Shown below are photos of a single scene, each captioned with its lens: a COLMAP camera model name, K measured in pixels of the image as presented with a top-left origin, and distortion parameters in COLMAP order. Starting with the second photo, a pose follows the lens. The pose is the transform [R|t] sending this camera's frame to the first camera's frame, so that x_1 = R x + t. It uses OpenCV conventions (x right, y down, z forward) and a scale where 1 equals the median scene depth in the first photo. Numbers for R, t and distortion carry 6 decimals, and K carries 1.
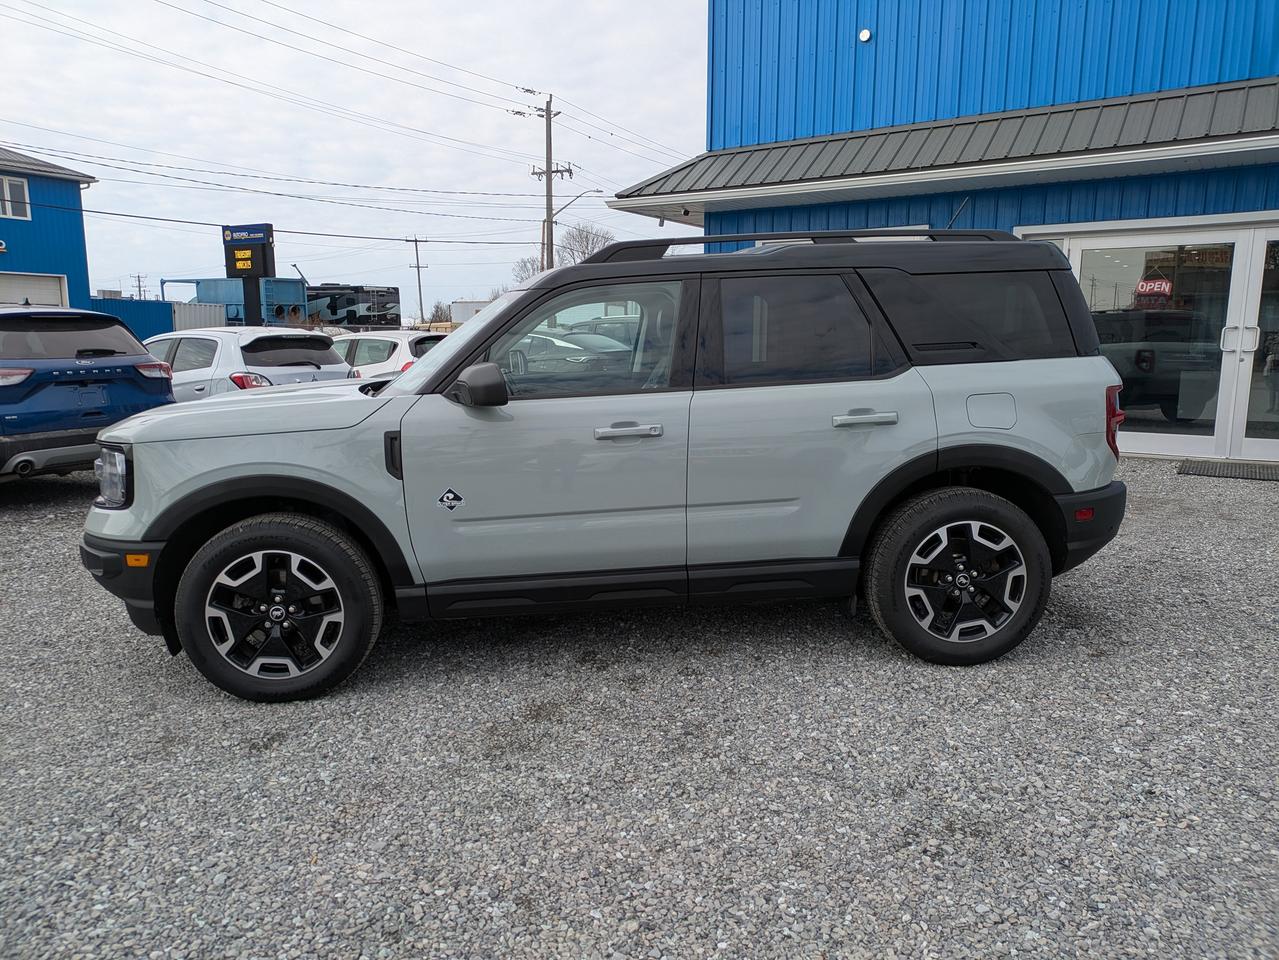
lens RADIAL K [[940.6, 0, 634.7], [0, 940.6, 480.2], [0, 0, 1]] dist [0.044510, -0.030058]
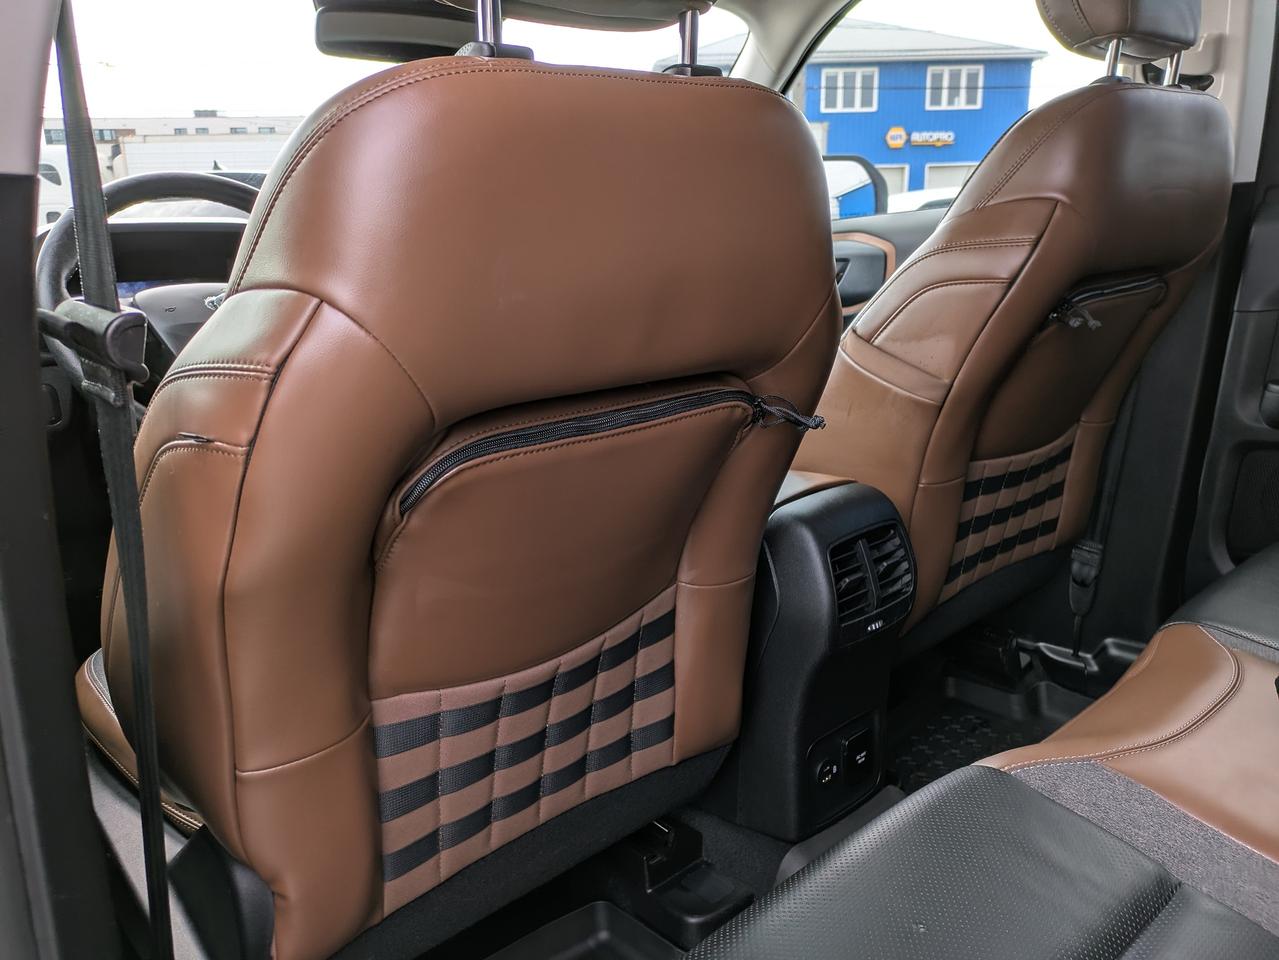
lens RADIAL K [[940.6, 0, 637.3], [0, 940.6, 484.4], [0, 0, 1]] dist [0.044510, -0.030058]
pose [[0.587471, 0.186234, -0.787525, 0.021394], [-0.094853, 0.982298, 0.161536, -0.009737], [0.803667, -0.020198, 0.594736, 0.105343]]
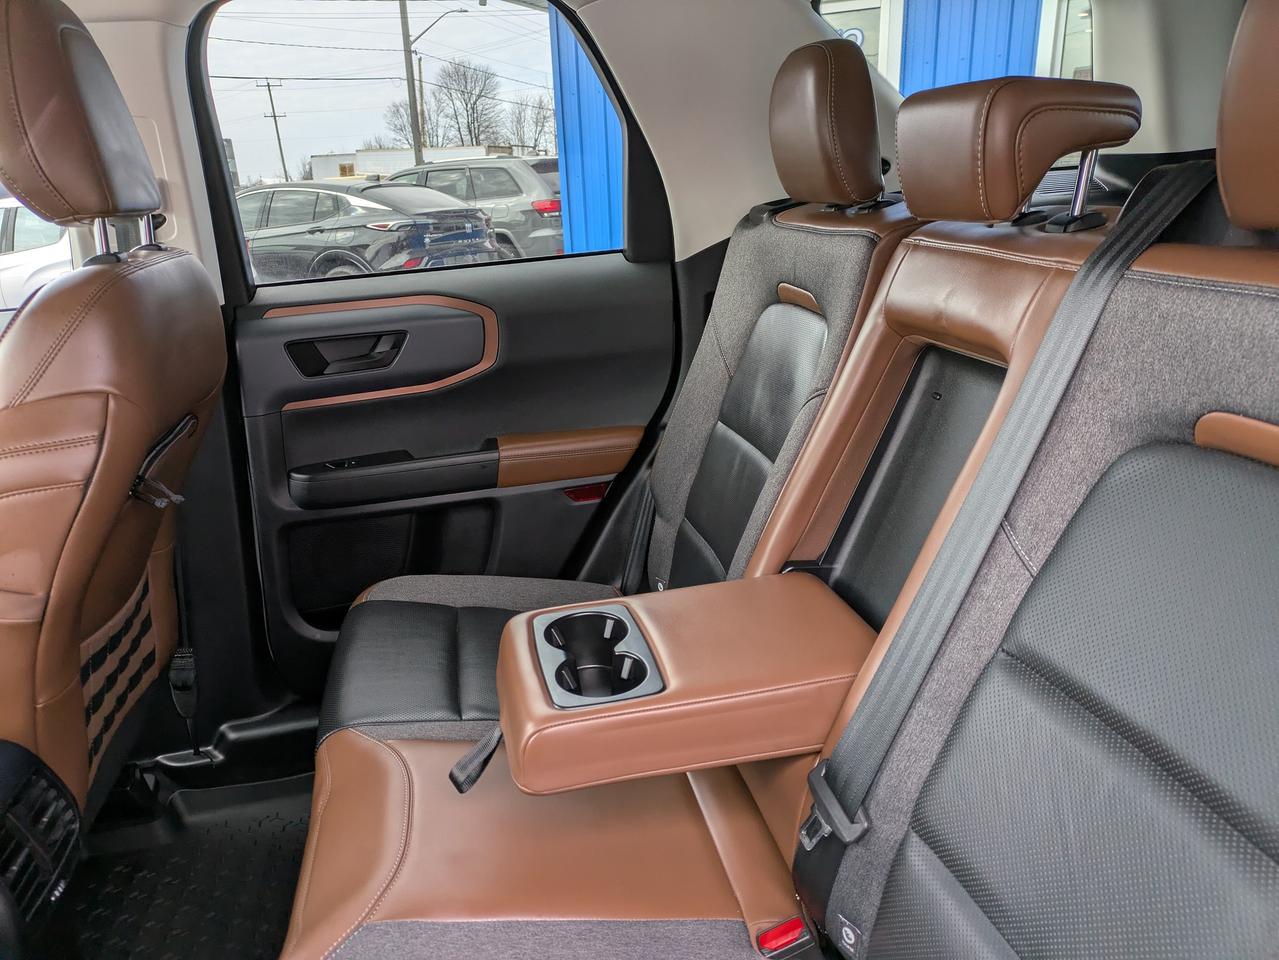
lens RADIAL K [[940.6, 0, 645.5], [0, 940.6, 493.0], [0, 0, 1]] dist [0.044510, -0.030058]
pose [[0.993189, -0.070529, 0.092749, 0.018088], [0.054698, 0.985053, 0.163337, -0.014802], [-0.102882, -0.157151, 0.982201, 0.103390]]
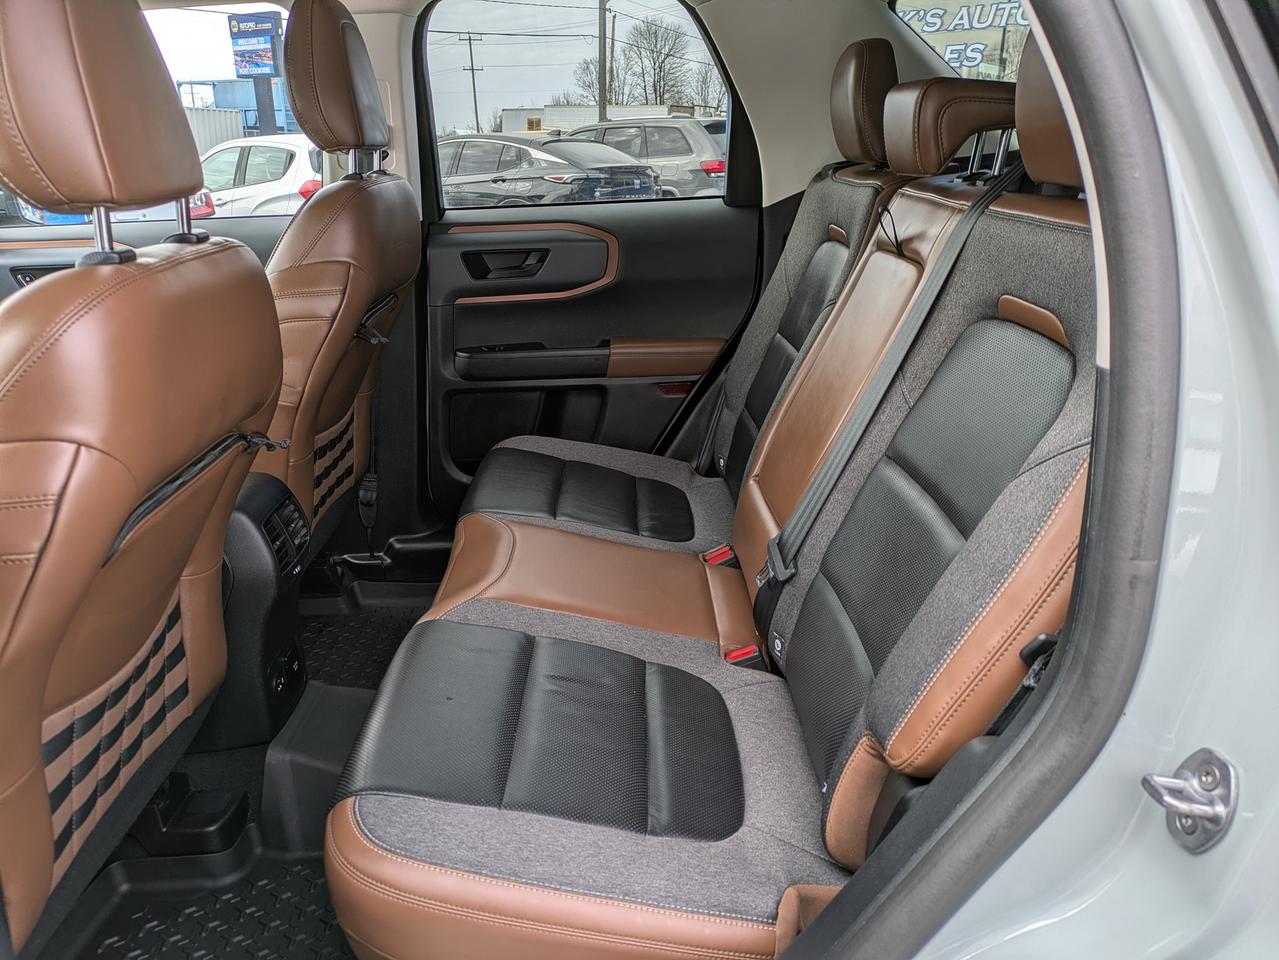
lens RADIAL K [[940.6, 0, 630.5], [0, 940.6, 482.9], [0, 0, 1]] dist [0.044510, -0.030058]
pose [[0.996459, 0.031180, -0.078079, 0.021144], [-0.016178, 0.982443, 0.185859, -0.012684], [0.082503, -0.183938, 0.979469, 0.091668]]
